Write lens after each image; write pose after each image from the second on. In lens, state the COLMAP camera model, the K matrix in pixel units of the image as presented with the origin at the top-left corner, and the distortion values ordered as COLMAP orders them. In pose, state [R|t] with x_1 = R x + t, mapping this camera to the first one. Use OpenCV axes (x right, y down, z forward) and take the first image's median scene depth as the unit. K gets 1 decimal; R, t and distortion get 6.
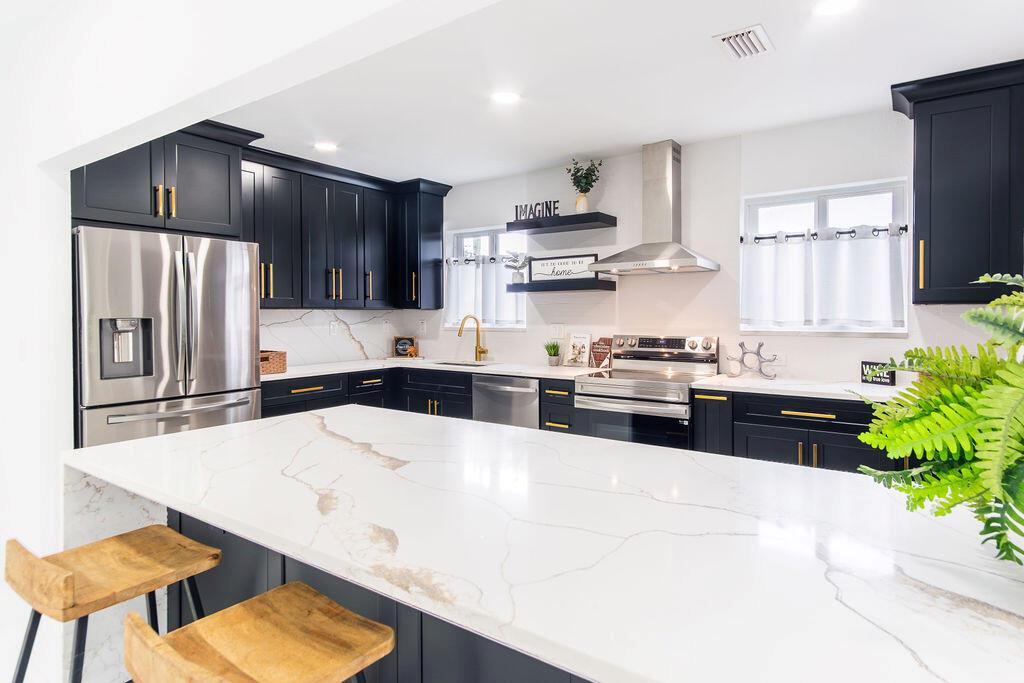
lens RADIAL K [[559.1, 0, 515.4], [0, 559.1, 312.7], [0, 0, 1]] dist [0.005360, 0.001238]
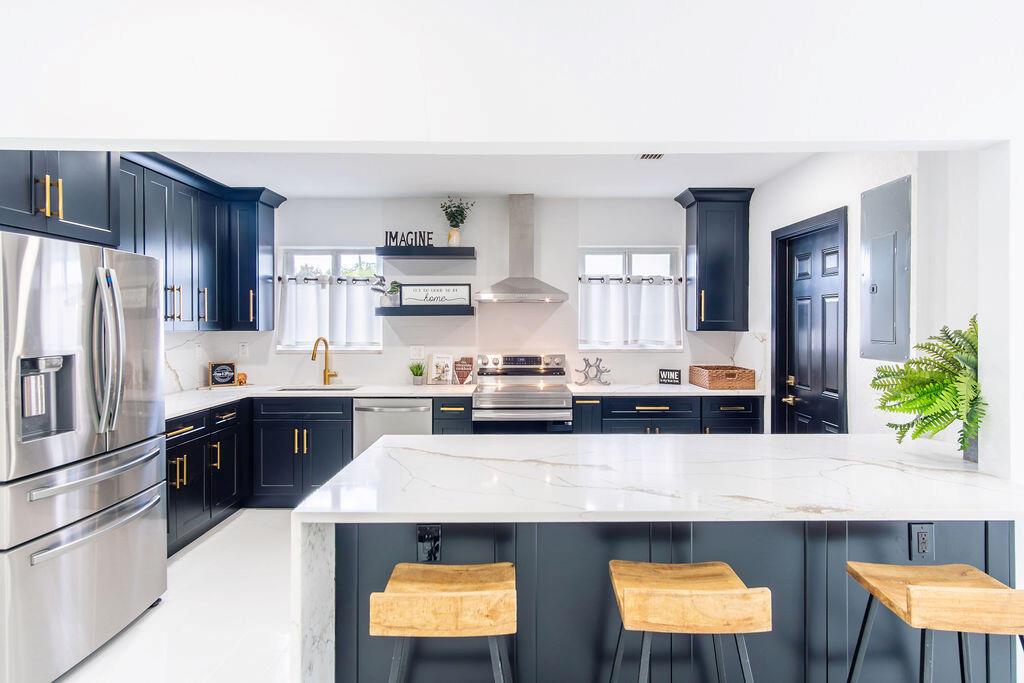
lens RADIAL K [[570.4, 0, 511.3], [0, 570.4, 324.1], [0, 0, 1]] dist [0.005014, 0.000233]
pose [[0.812486, 0.001161, 0.582979, -0.444940], [-0.003994, 0.999986, 0.003574, -0.027224], [-0.582967, -0.005233, 0.812479, 0.014064]]
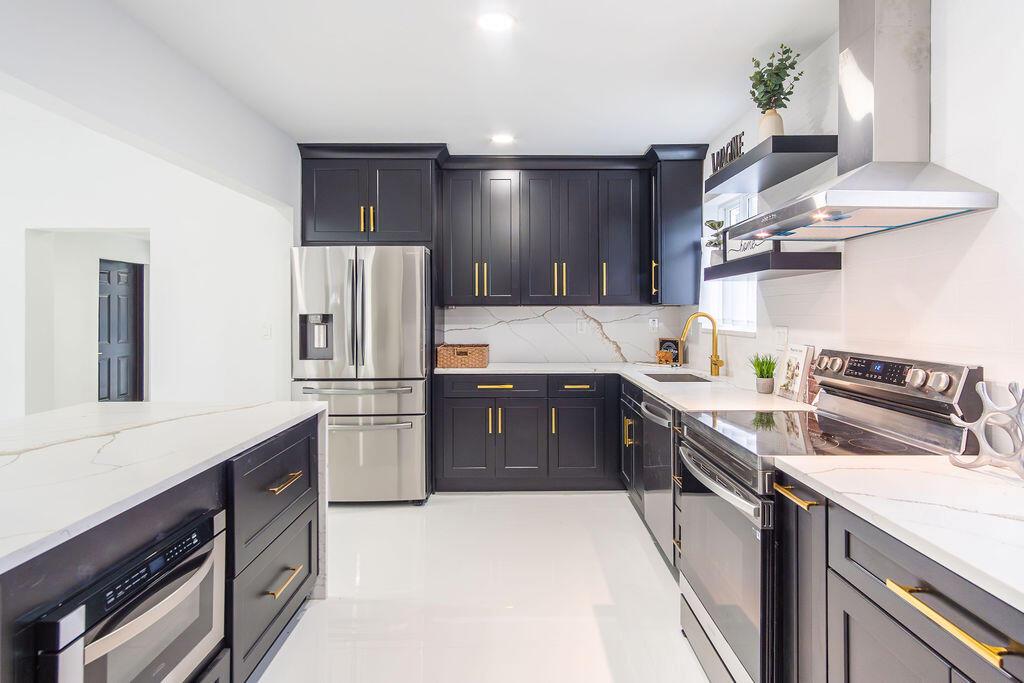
lens RADIAL K [[563.4, 0, 531.5], [0, 563.4, 311.9], [0, 0, 1]] dist [0.000446, 0.000159]
pose [[0.586871, 0.001295, -0.809680, 0.455808], [0.001249, 0.999996, 0.002505, 0.000946], [0.809680, -0.002481, 0.586867, 0.432018]]
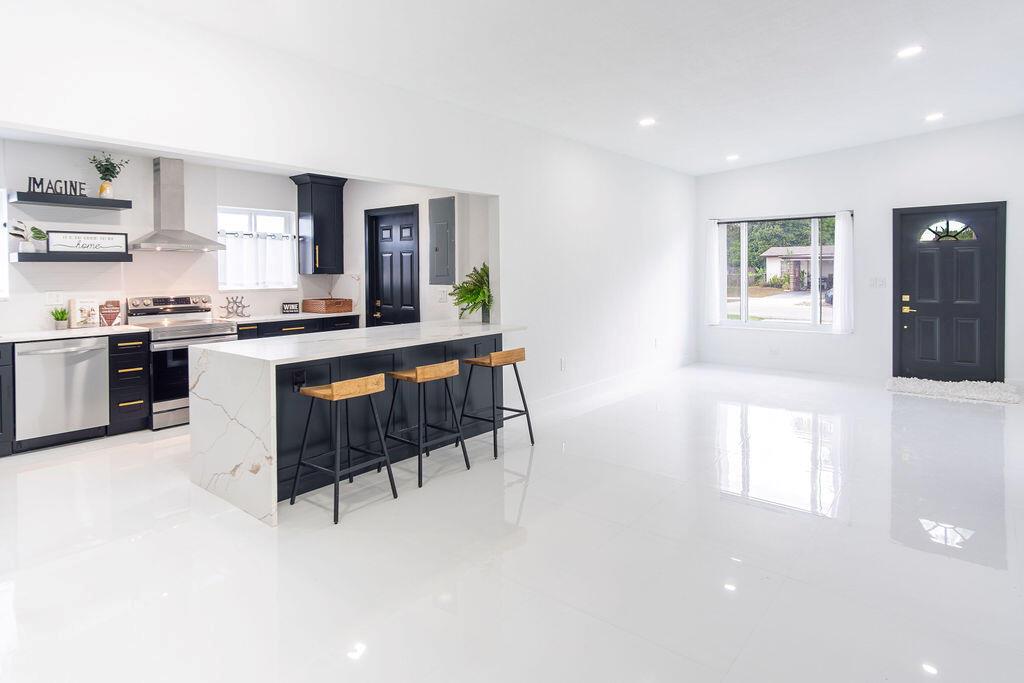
lens RADIAL K [[581.9, 0, 507.0], [0, 581.9, 275.8], [0, 0, 1]] dist [0.046572, -0.000208]
pose [[0.076074, -0.004528, 0.997092, -1.082626], [0.006494, 0.999971, 0.004046, -0.009560], [-0.997081, 0.006167, 0.076101, 0.046745]]
